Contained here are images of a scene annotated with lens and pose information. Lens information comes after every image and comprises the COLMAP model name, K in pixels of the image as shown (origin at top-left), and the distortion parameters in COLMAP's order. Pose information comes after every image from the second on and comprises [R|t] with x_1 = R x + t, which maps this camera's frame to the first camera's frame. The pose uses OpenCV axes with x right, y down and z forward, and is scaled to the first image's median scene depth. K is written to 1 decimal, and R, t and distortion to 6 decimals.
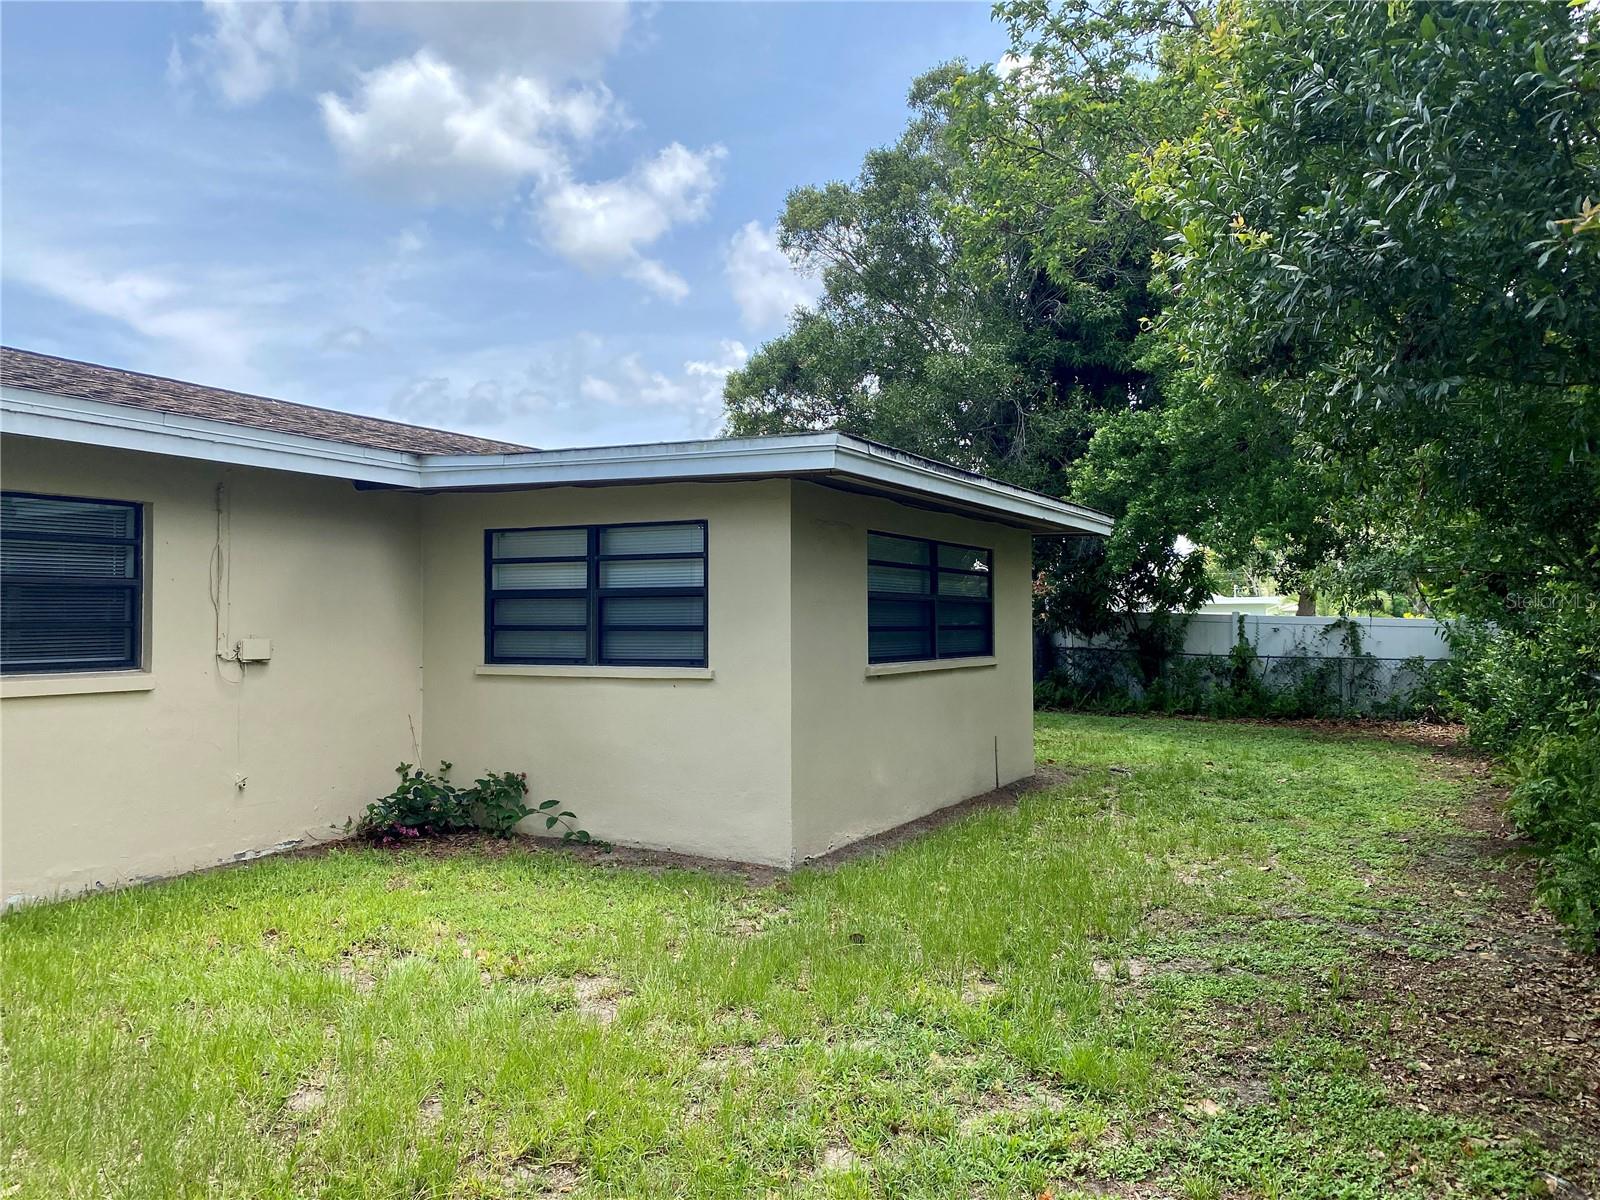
lens RADIAL K [[1215.8, 0, 800.0], [0, 1215.8, 600.0], [0, 0, 1]] dist [0.126392, -0.280651]
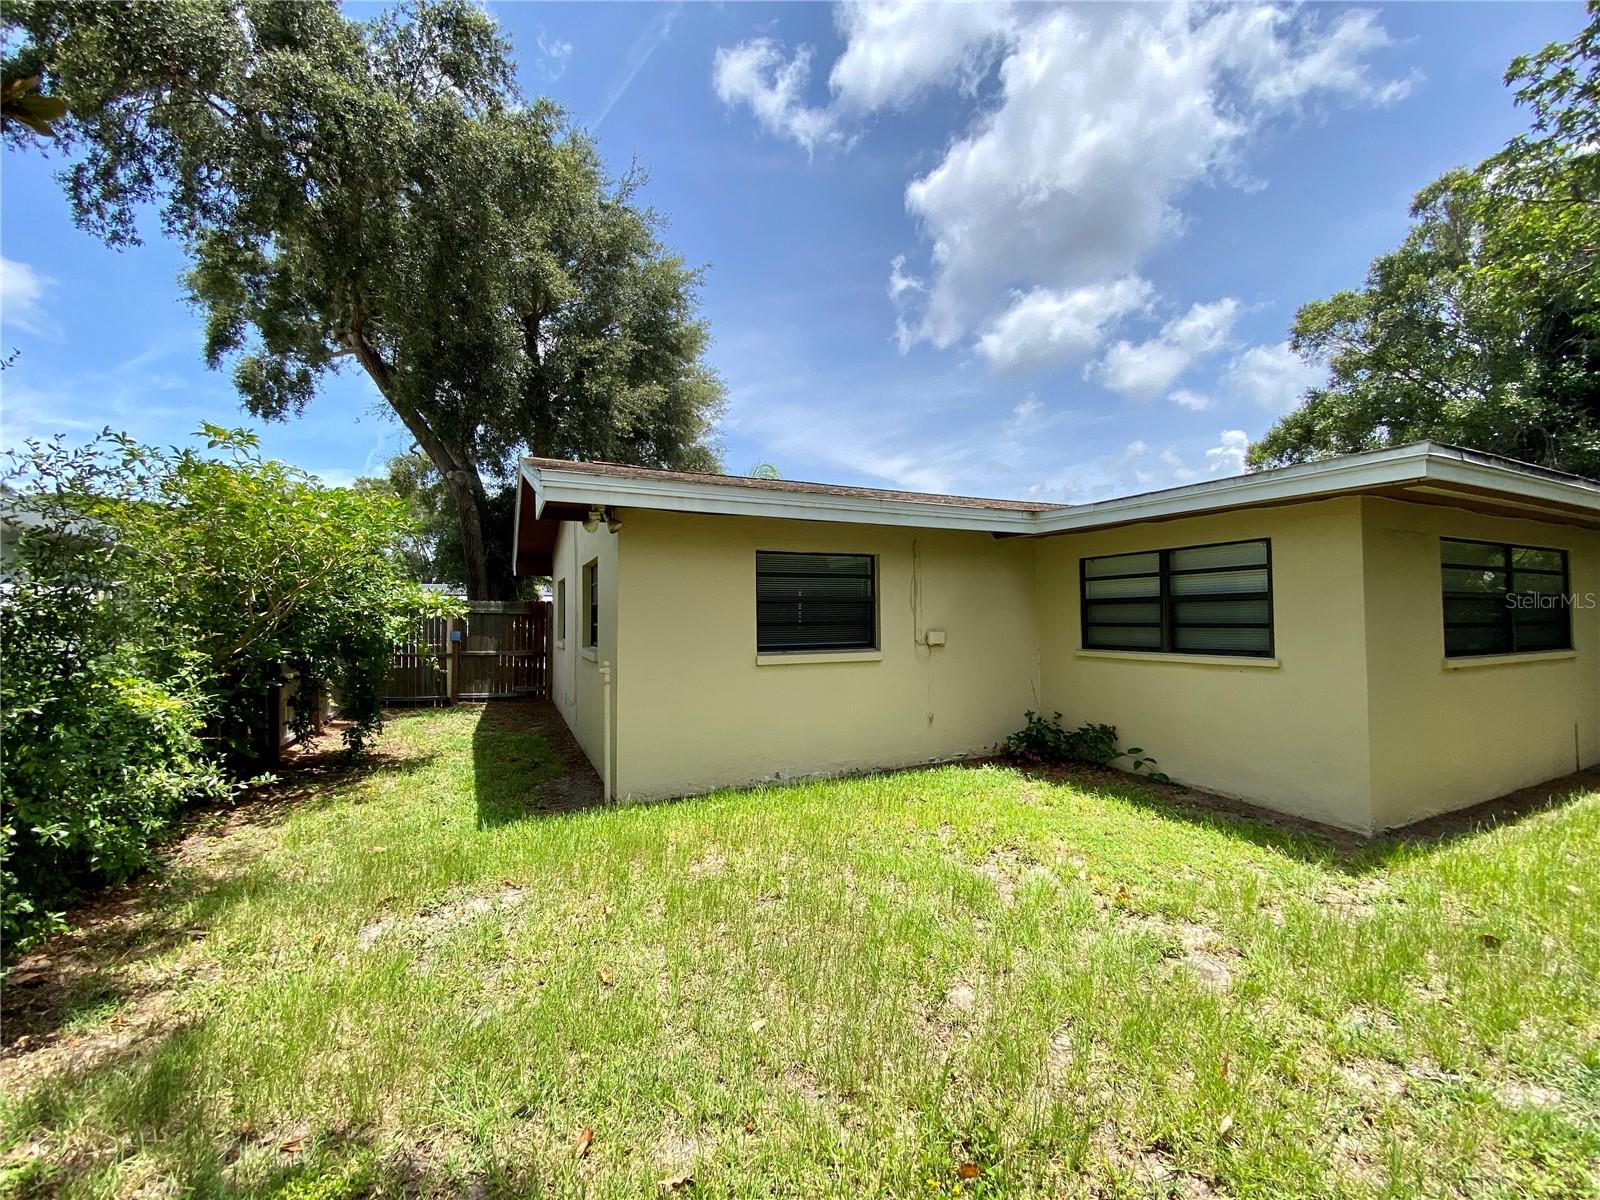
lens RADIAL K [[641.5, 0, 800.0], [0, 641.5, 600.0], [0, 0, 1]] dist [0.014572, -0.018985]
pose [[0.794867, -0.021784, -0.606393, -0.058825], [0.016671, 0.999762, -0.014062, -0.000901], [0.606555, 0.001068, 0.795041, 0.183260]]
